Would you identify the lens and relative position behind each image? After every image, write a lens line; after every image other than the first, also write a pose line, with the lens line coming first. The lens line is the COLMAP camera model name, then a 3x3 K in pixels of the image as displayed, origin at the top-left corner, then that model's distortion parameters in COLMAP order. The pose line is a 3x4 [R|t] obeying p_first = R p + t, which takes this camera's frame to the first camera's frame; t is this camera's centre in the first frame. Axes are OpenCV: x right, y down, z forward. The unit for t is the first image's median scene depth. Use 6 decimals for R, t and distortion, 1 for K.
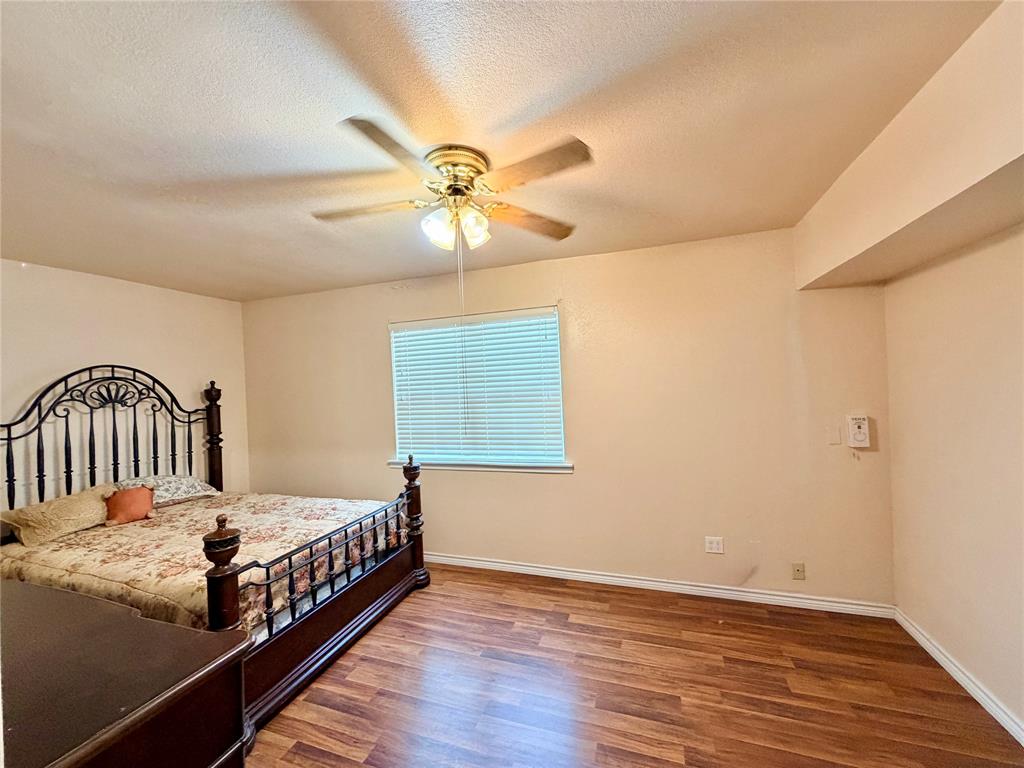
lens RADIAL K [[409.3, 0, 506.5], [0, 409.3, 384.0], [0, 0, 1]] dist [0.000666, -0.000382]
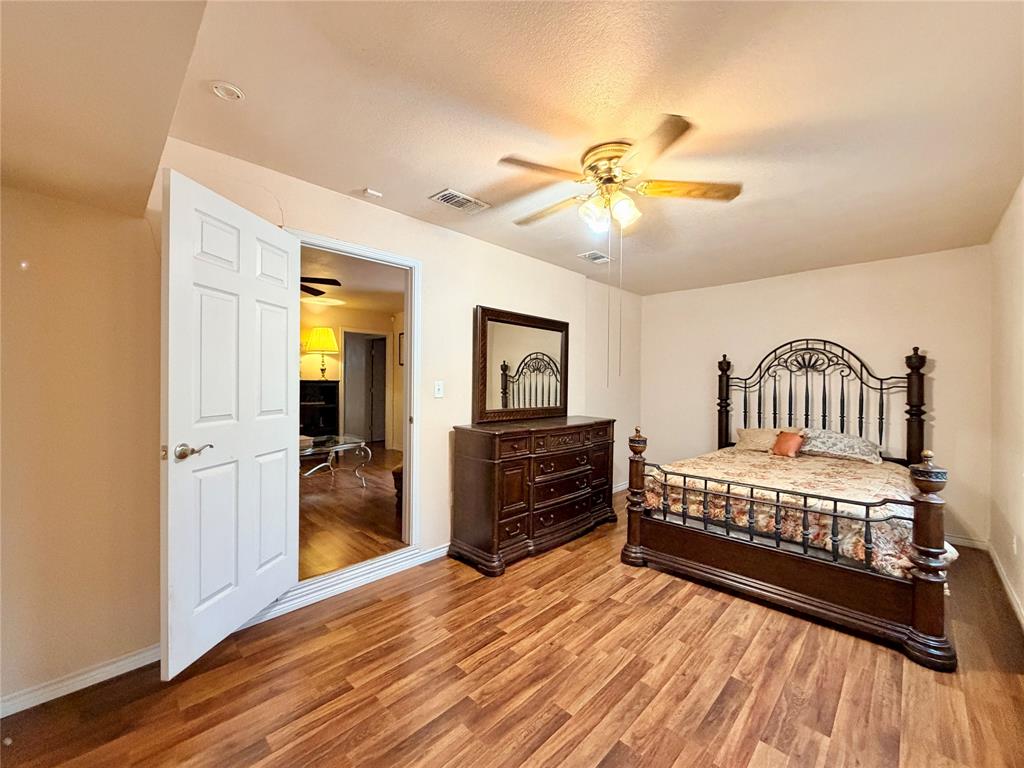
lens RADIAL K [[409.3, 0, 509.8], [0, 409.3, 382.2], [0, 0, 1]] dist [0.000666, -0.000382]
pose [[-0.432769, 0.031035, -0.900970, 0.606761], [0.010922, 0.999514, 0.029184, 0.042121], [0.901439, 0.002790, -0.432898, 0.696167]]
